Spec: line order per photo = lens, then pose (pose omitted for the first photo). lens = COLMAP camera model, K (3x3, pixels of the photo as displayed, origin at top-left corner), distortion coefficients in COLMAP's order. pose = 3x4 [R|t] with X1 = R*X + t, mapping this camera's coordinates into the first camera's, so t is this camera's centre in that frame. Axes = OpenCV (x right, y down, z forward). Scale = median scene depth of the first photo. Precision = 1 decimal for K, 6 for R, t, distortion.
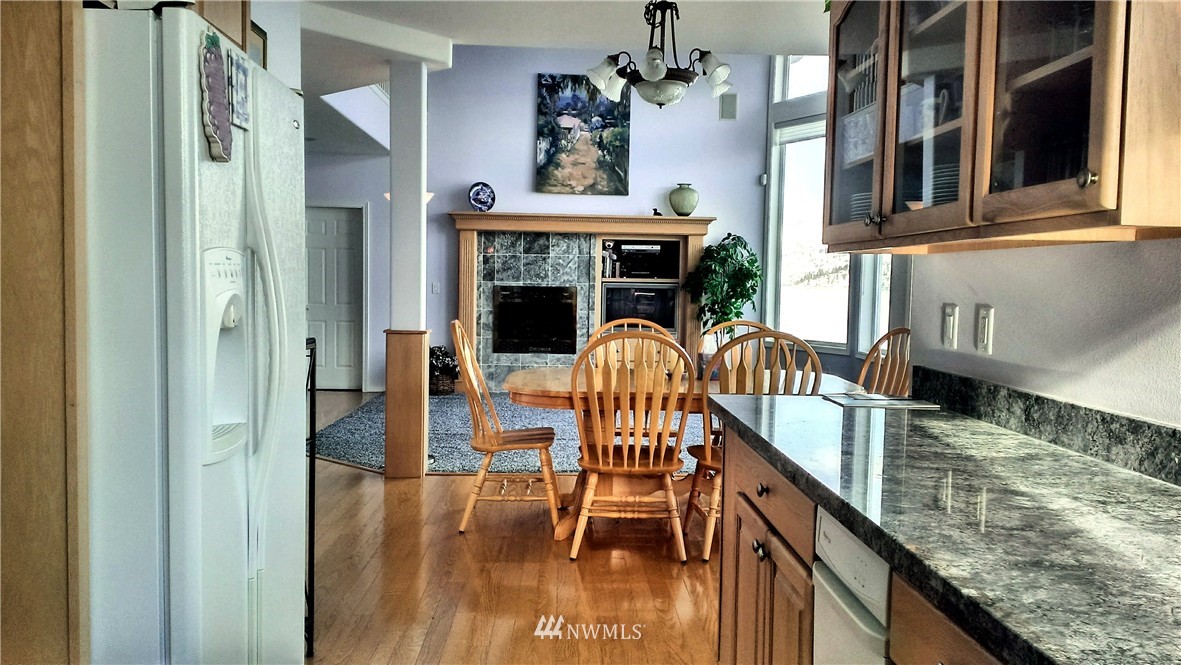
lens RADIAL K [[933.7, 0, 590.4], [0, 933.7, 336.0], [0, 0, 1]] dist [0.054125, -0.025615]
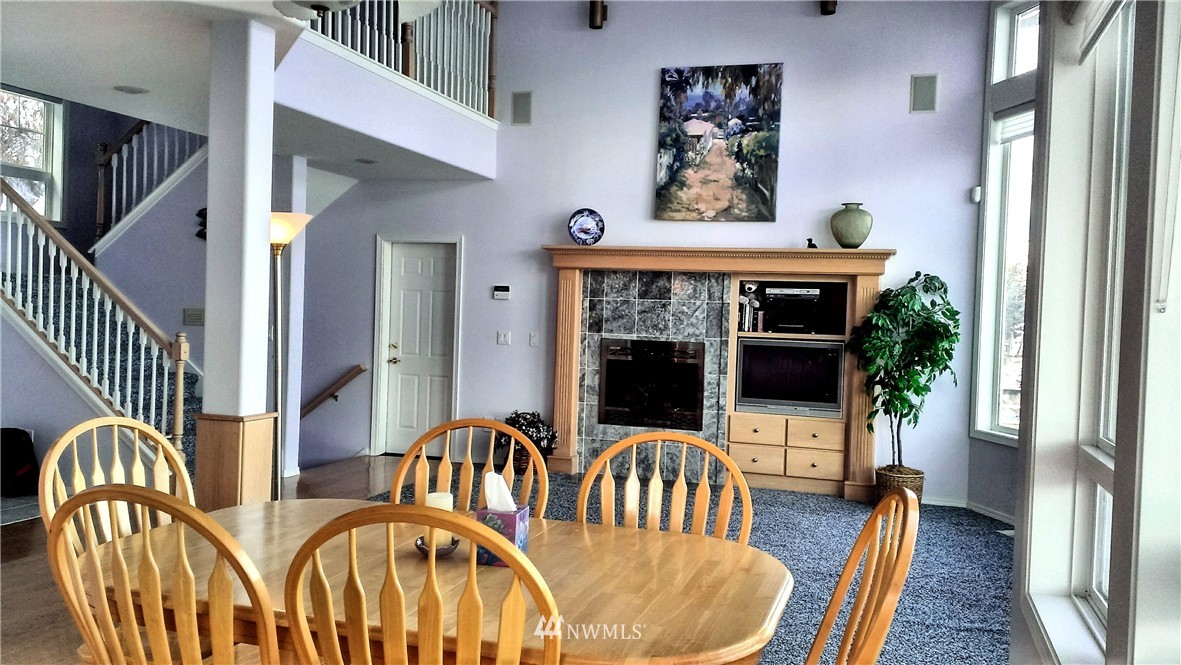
lens RADIAL K [[933.7, 0, 590.2], [0, 933.7, 330.3], [0, 0, 1]] dist [0.054125, -0.025615]
pose [[0.934352, 0.022067, -0.355669, 0.169184], [-0.039898, 0.998283, -0.042878, -0.026640], [0.354112, 0.054254, 0.933628, 0.260519]]
